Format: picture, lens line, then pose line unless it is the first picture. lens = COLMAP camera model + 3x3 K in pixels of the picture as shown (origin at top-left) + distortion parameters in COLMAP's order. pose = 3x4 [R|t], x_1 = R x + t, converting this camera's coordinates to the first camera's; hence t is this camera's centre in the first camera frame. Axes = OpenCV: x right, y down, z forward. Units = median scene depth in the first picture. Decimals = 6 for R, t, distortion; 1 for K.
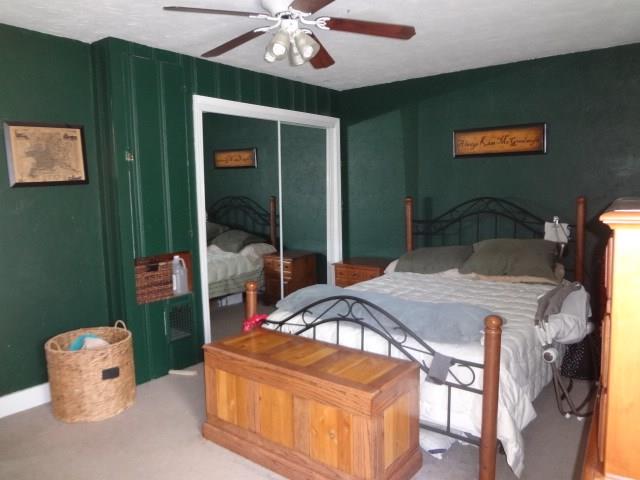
lens RADIAL K [[471.1, 0, 322.0], [0, 471.1, 237.4], [0, 0, 1]] dist [-0.053658, 0.009486]
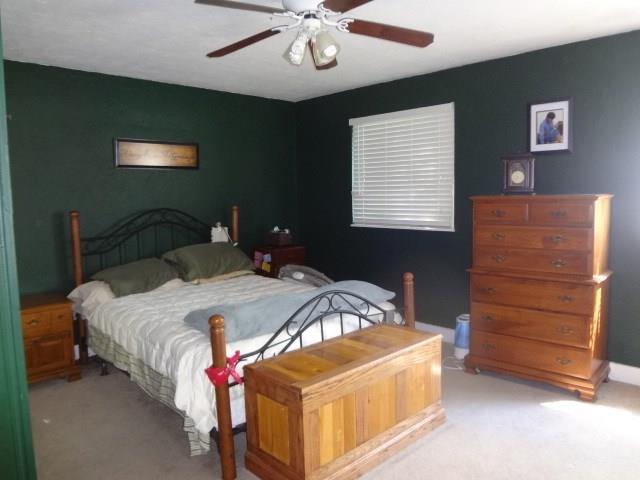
lens RADIAL K [[471.1, 0, 321.9], [0, 471.1, 240.5], [0, 0, 1]] dist [-0.053658, 0.009486]
pose [[0.136581, -0.076564, 0.987666, -0.932556], [0.118802, 0.991079, 0.060400, -0.054697], [-0.983479, 0.109088, 0.144458, 0.779100]]
